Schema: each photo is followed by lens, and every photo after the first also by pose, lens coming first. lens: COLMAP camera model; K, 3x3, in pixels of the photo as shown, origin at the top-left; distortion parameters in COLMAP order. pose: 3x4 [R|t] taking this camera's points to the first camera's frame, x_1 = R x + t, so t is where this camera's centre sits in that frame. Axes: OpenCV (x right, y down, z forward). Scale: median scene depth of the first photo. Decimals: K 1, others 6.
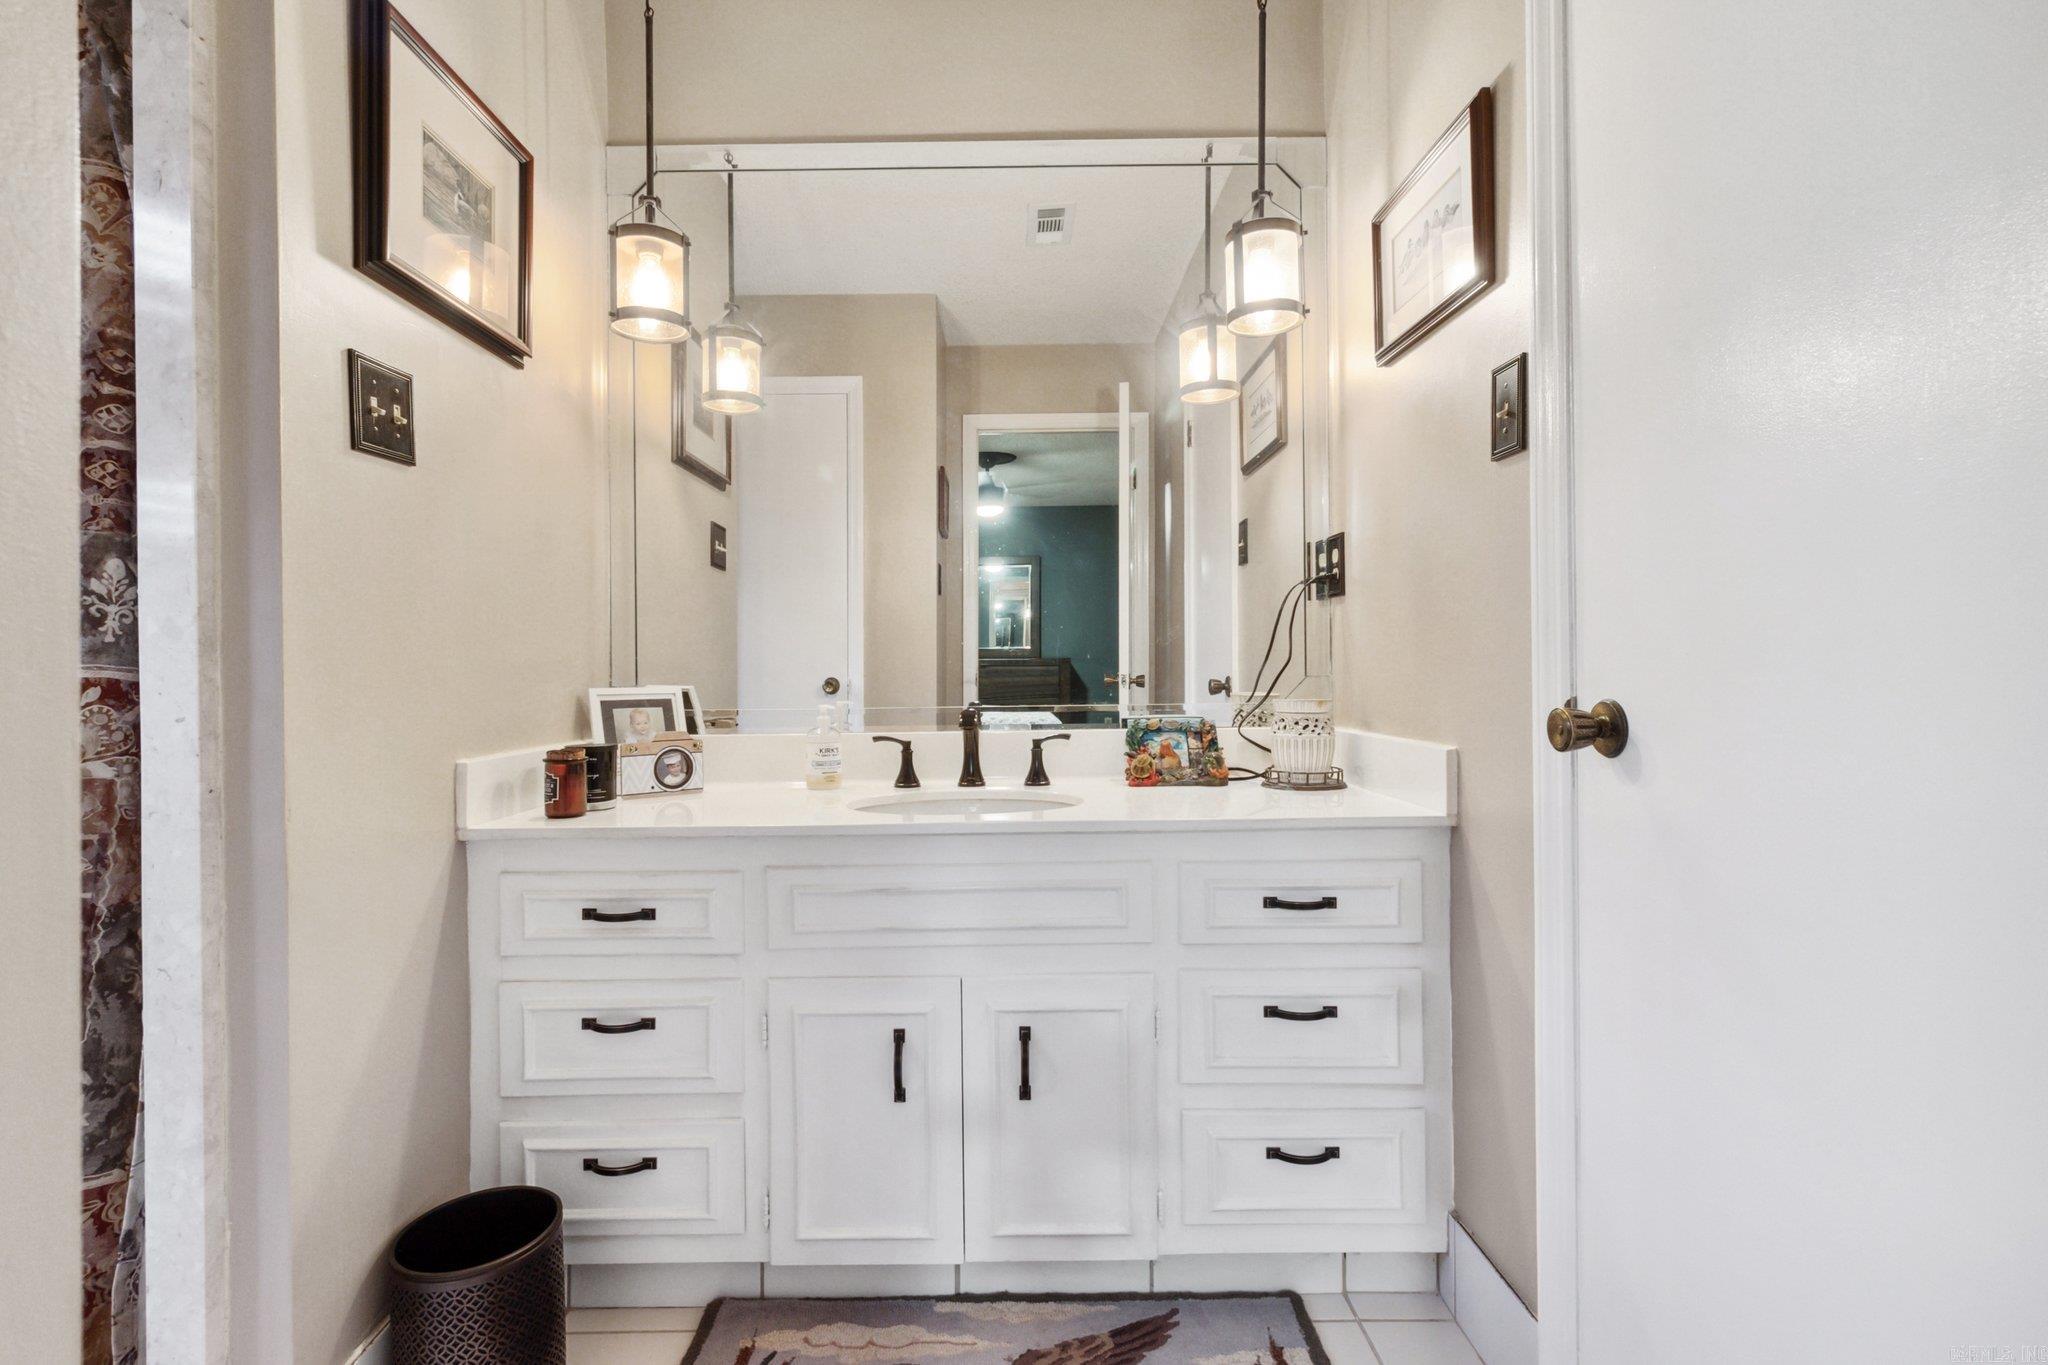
lens RADIAL K [[967.2, 0, 1021.7], [0, 967.2, 672.8], [0, 0, 1]] dist [0.009277, -0.000658]
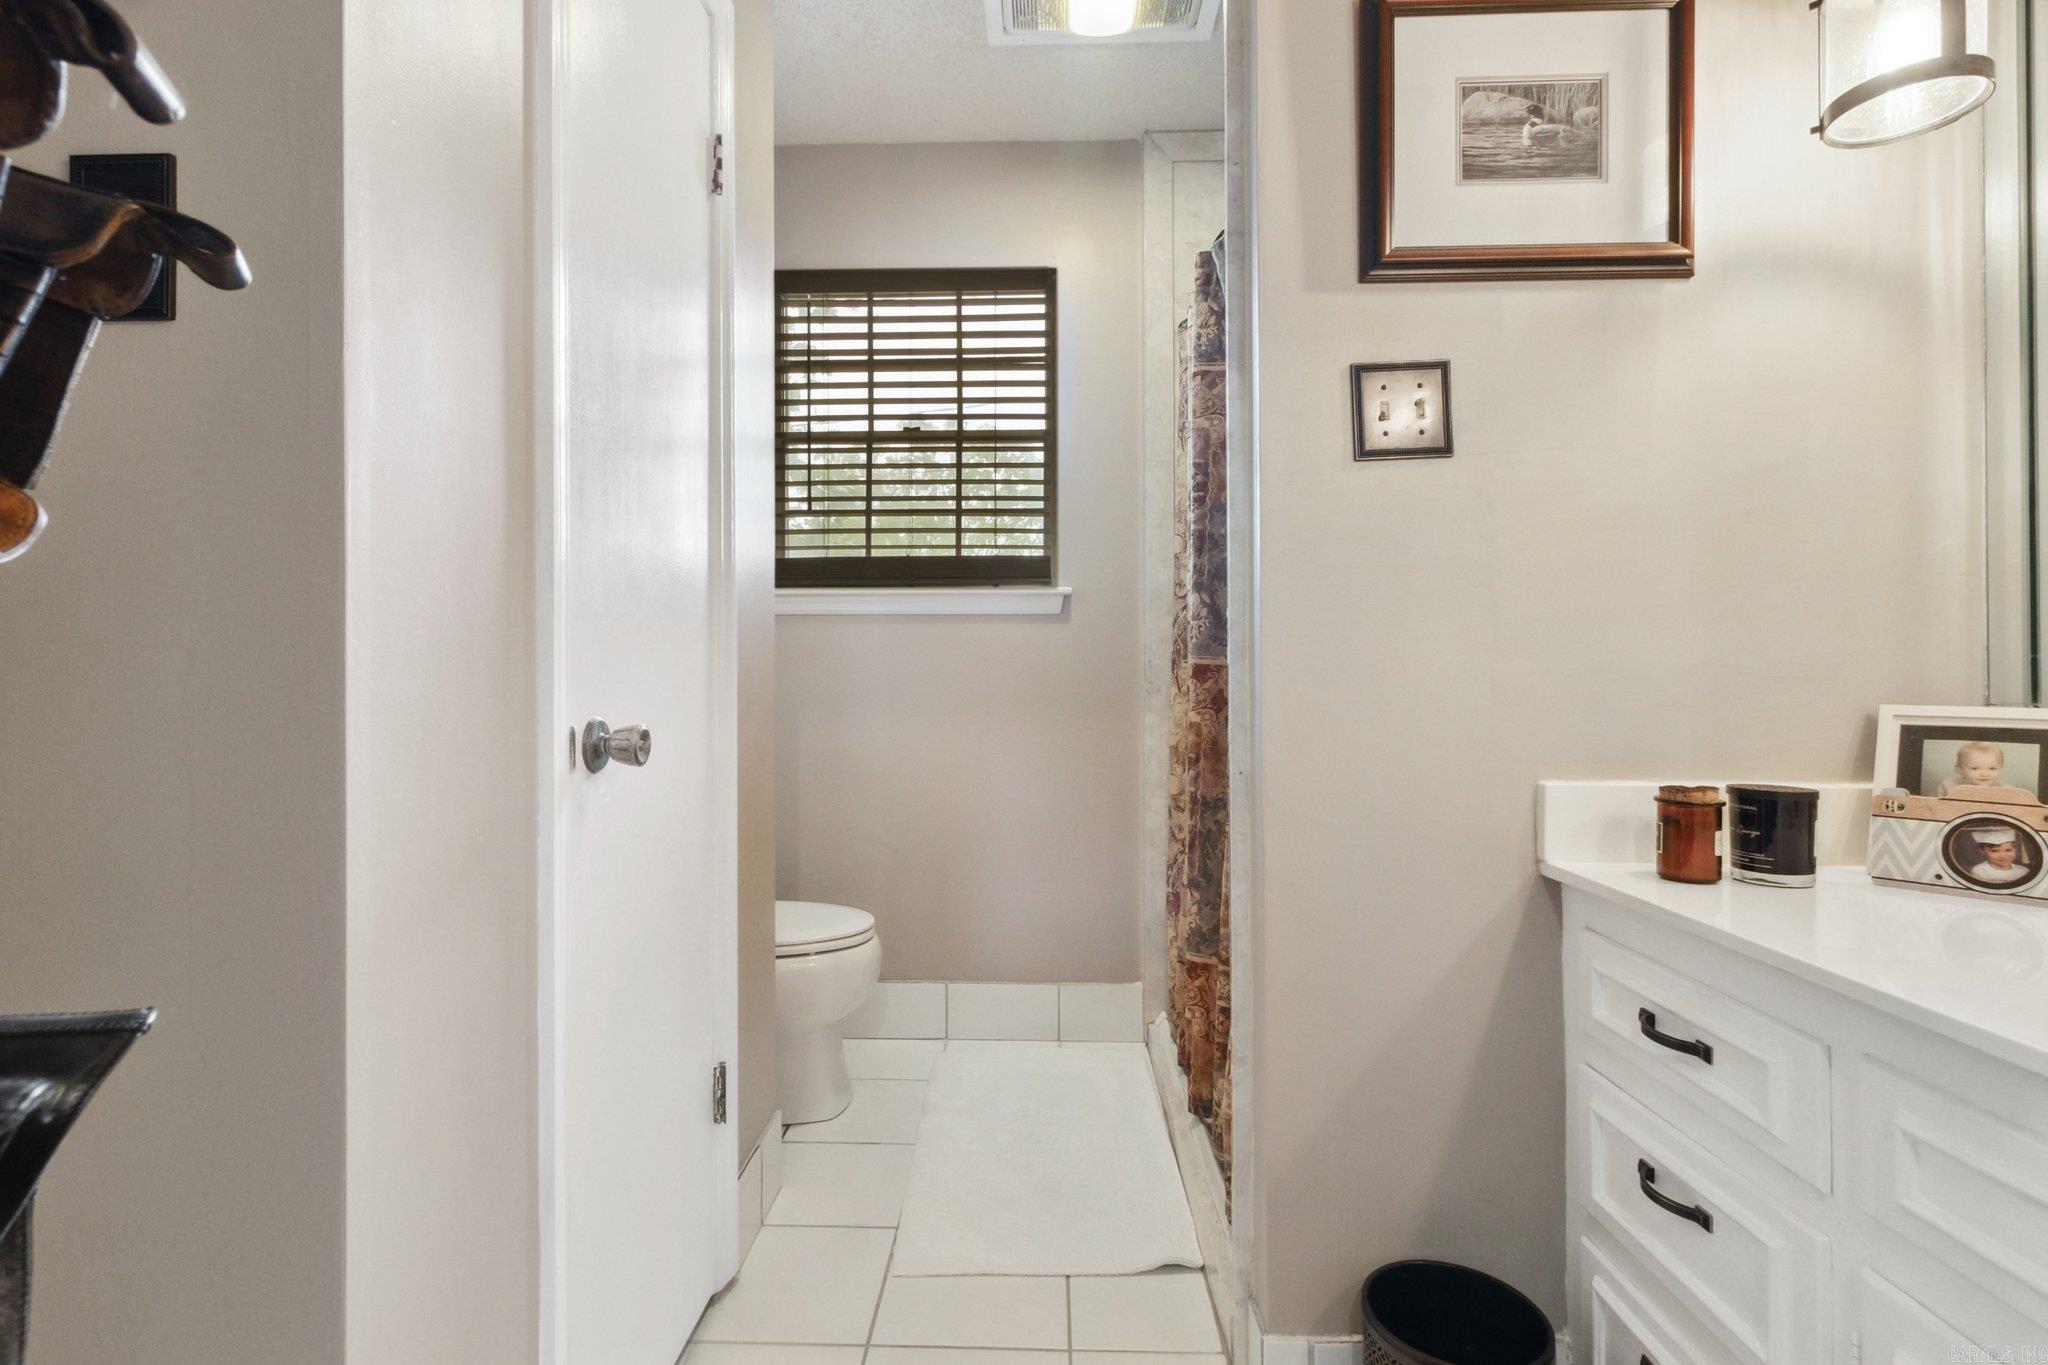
lens RADIAL K [[967.2, 0, 1028.5], [0, 967.2, 670.9], [0, 0, 1]] dist [0.009277, -0.000658]
pose [[-0.017904, 0.006428, -0.999819, 0.251976], [-0.002928, 0.999975, 0.006482, -0.011455], [0.999835, 0.003043, -0.017885, 0.498628]]
